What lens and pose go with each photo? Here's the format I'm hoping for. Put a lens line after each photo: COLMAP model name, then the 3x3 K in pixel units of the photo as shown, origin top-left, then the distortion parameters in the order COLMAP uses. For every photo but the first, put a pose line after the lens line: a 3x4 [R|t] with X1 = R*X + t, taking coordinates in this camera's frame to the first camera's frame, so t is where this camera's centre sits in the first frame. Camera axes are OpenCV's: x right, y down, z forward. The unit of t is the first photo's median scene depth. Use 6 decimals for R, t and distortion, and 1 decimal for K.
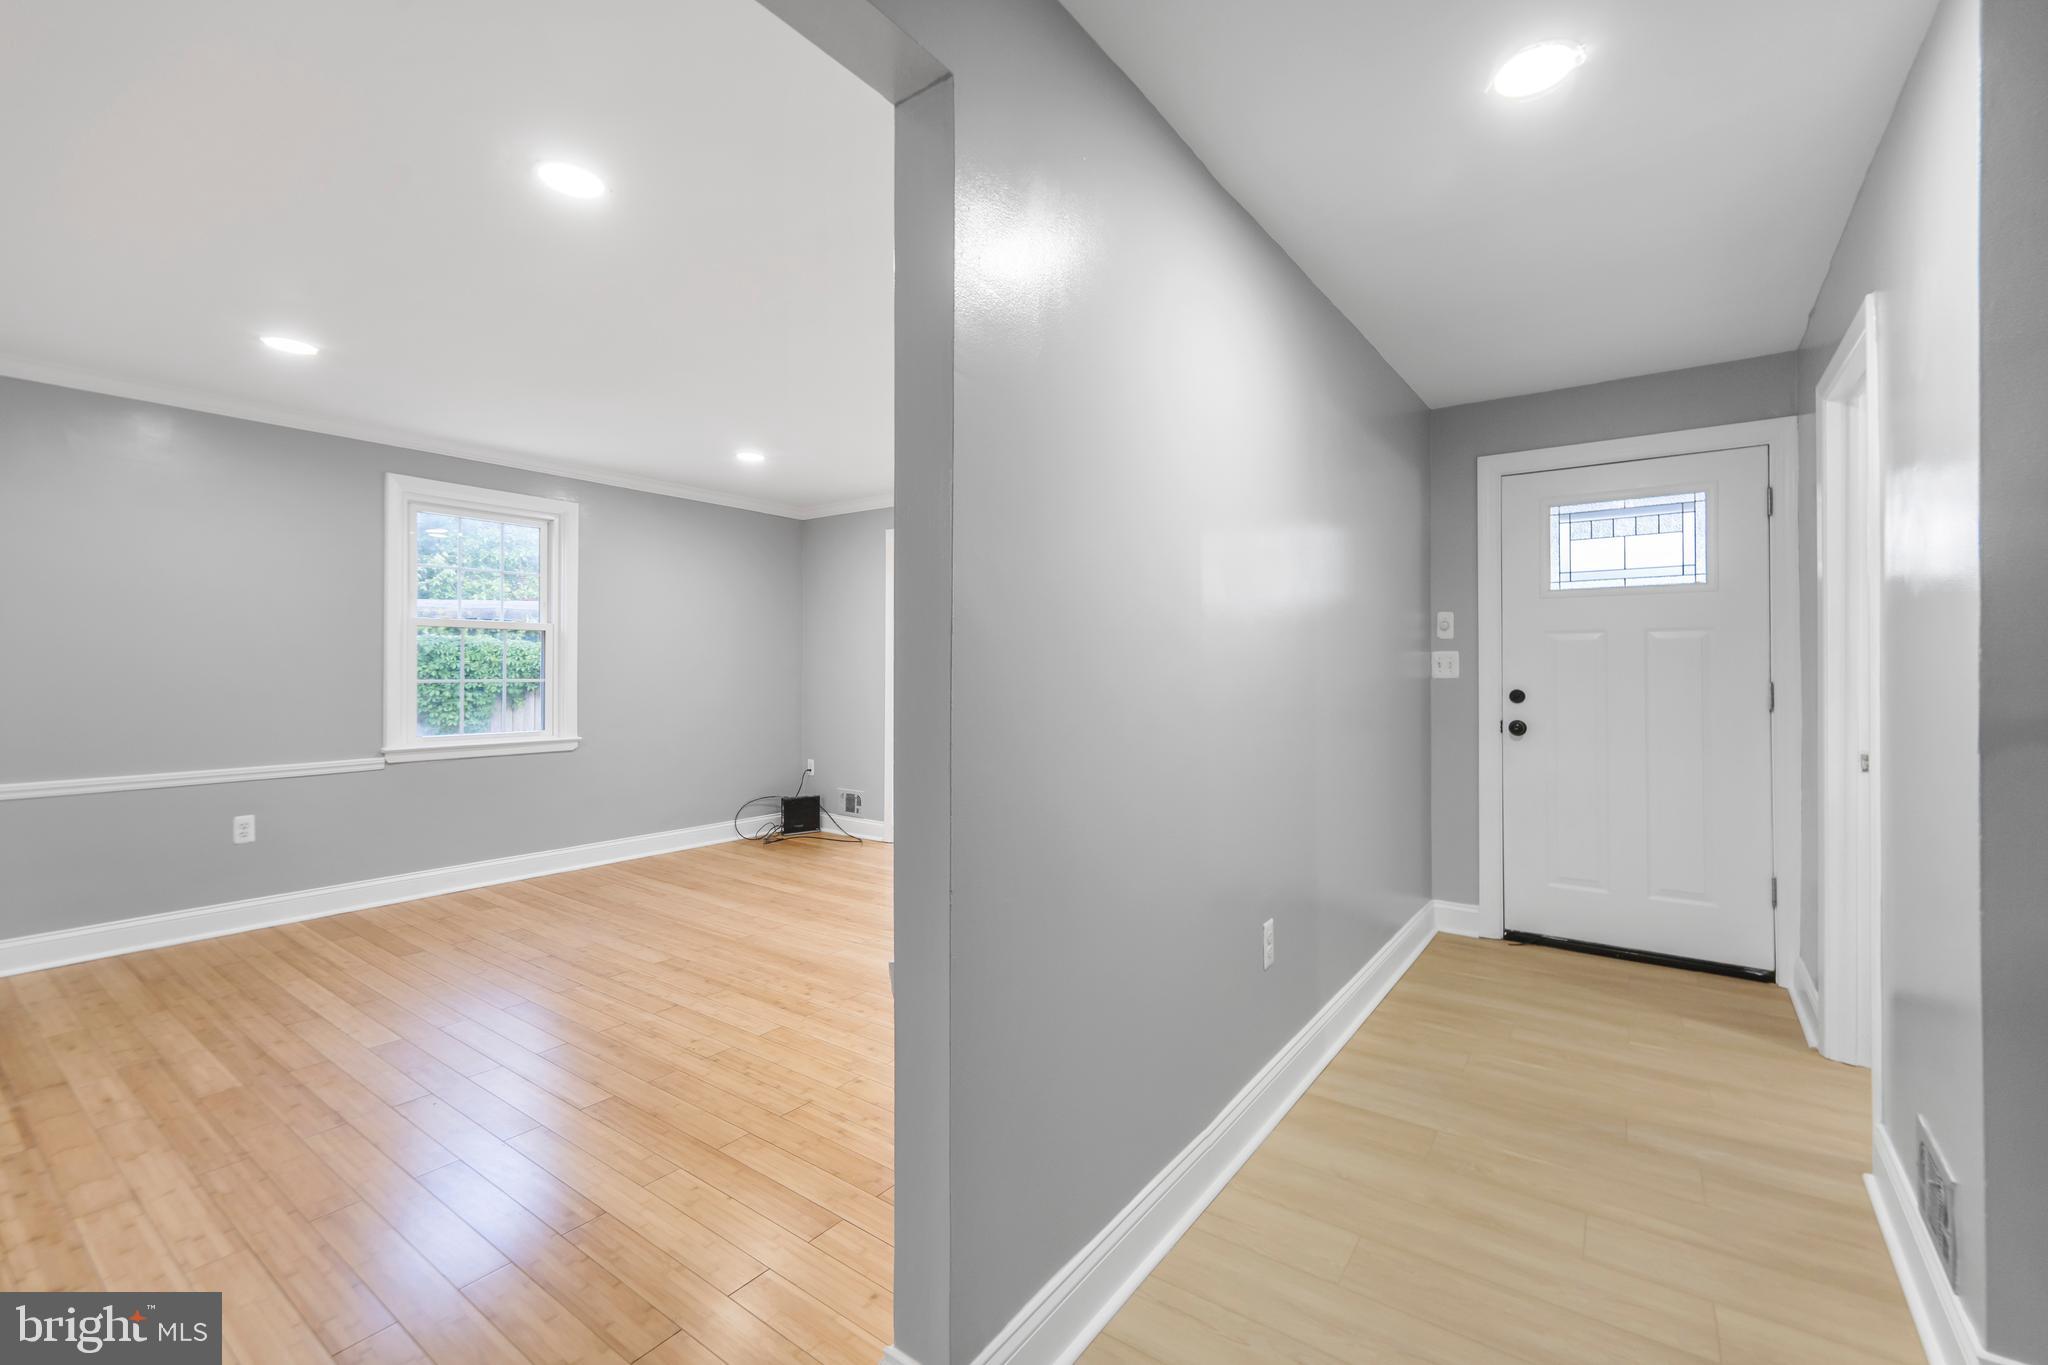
lens RADIAL K [[863.7, 0, 1061.3], [0, 863.7, 669.8], [0, 0, 1]] dist [0.001826, 0.000931]
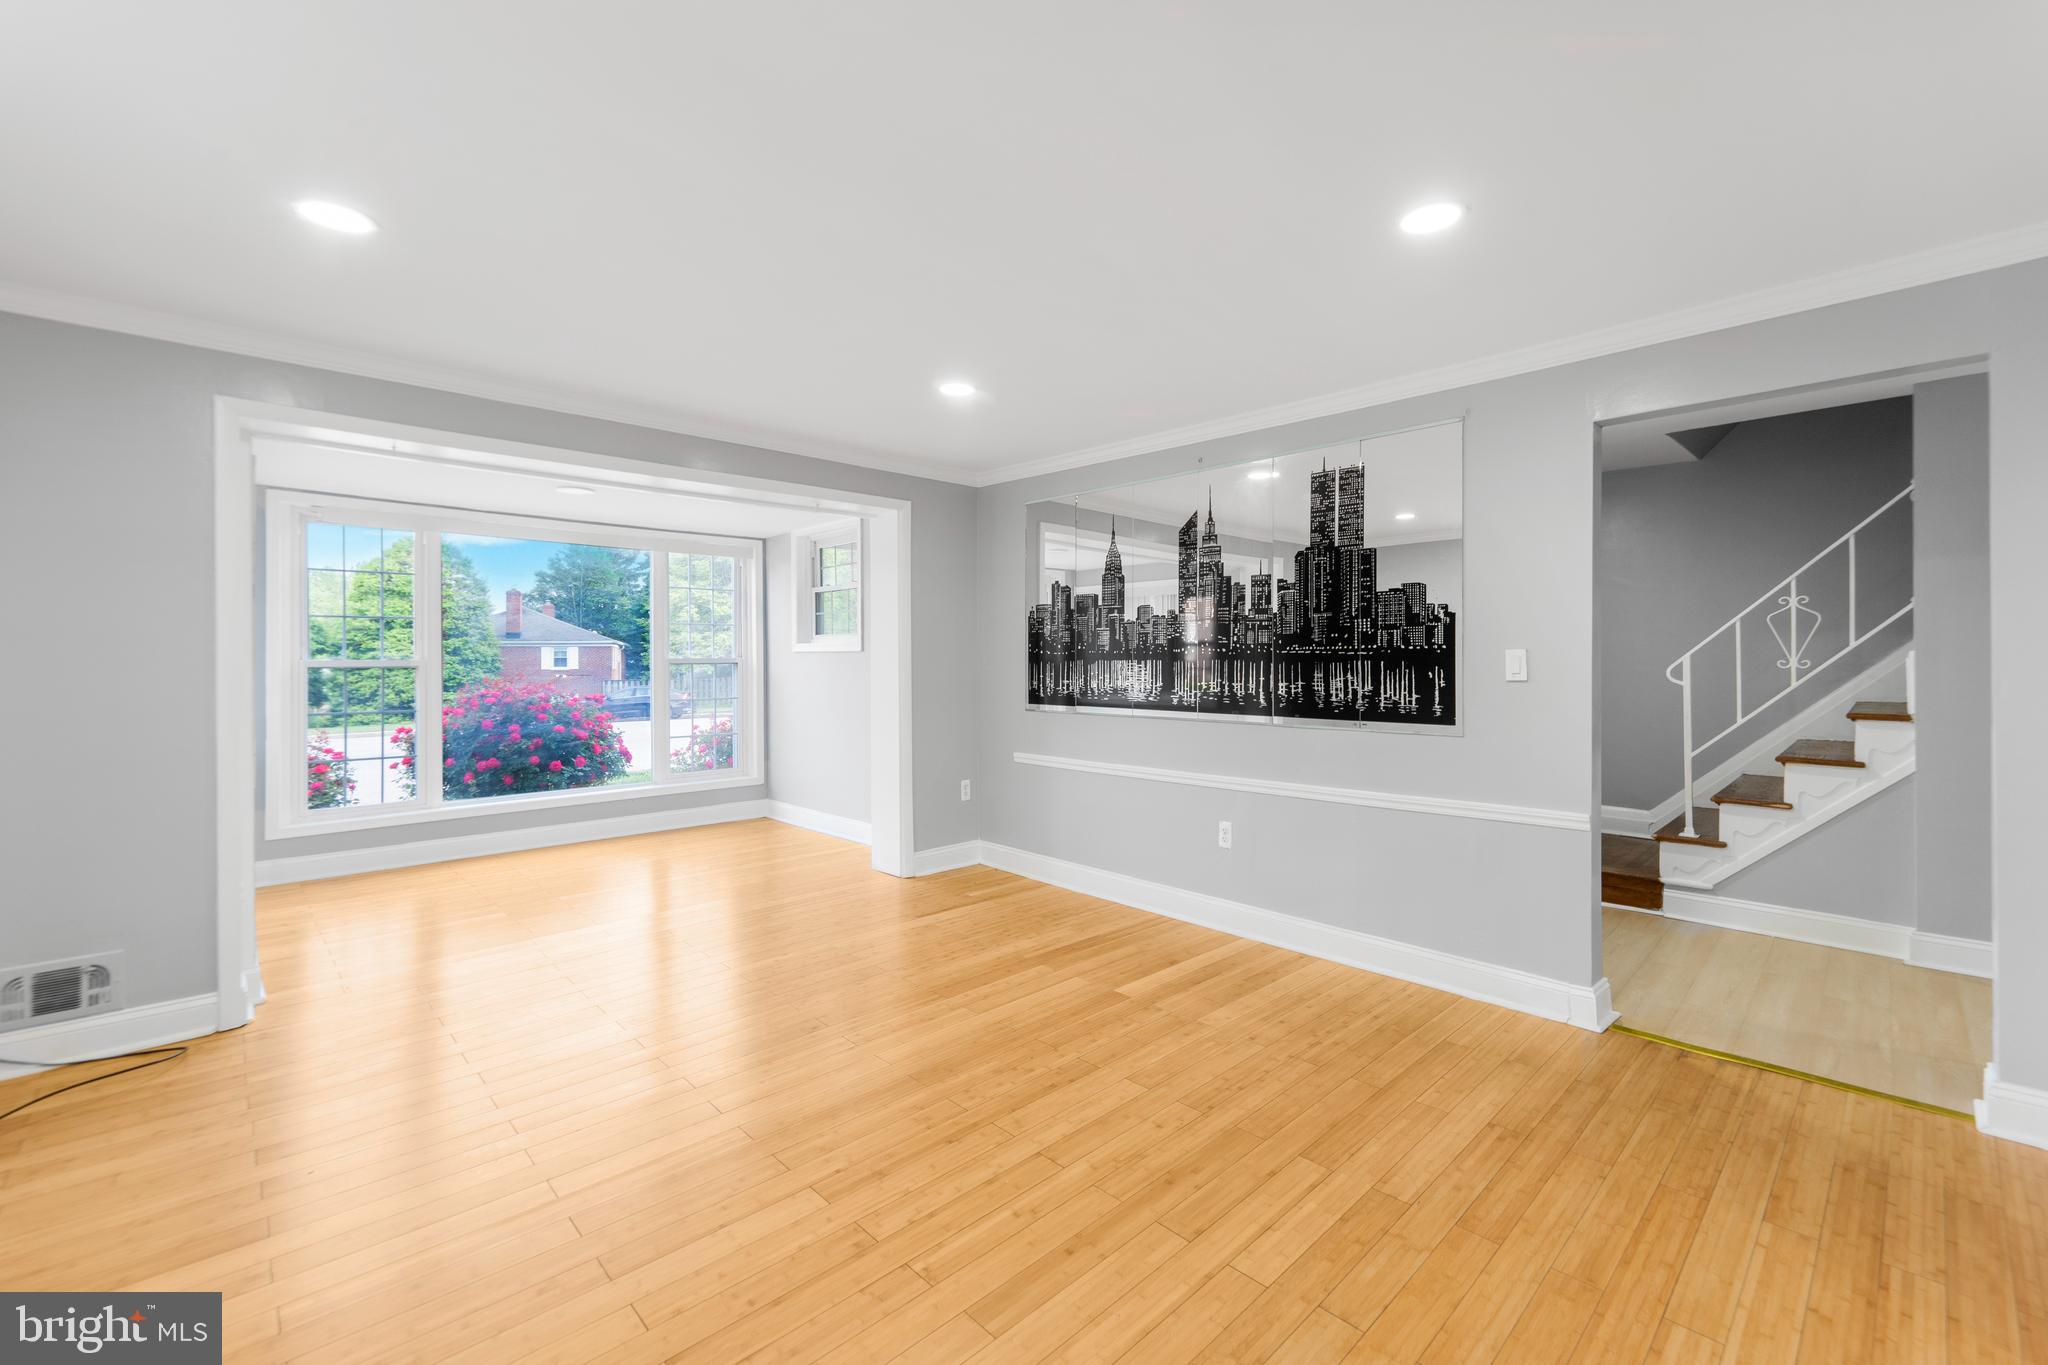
lens RADIAL K [[870.7, 0, 1038.8], [0, 870.7, 656.6], [0, 0, 1]] dist [0.004274, -0.000802]
pose [[0.188034, -0.004799, 0.982151, -0.988803], [0.001147, 0.999988, 0.004667, -0.024668], [-0.982162, 0.000249, 0.188038, 0.738937]]
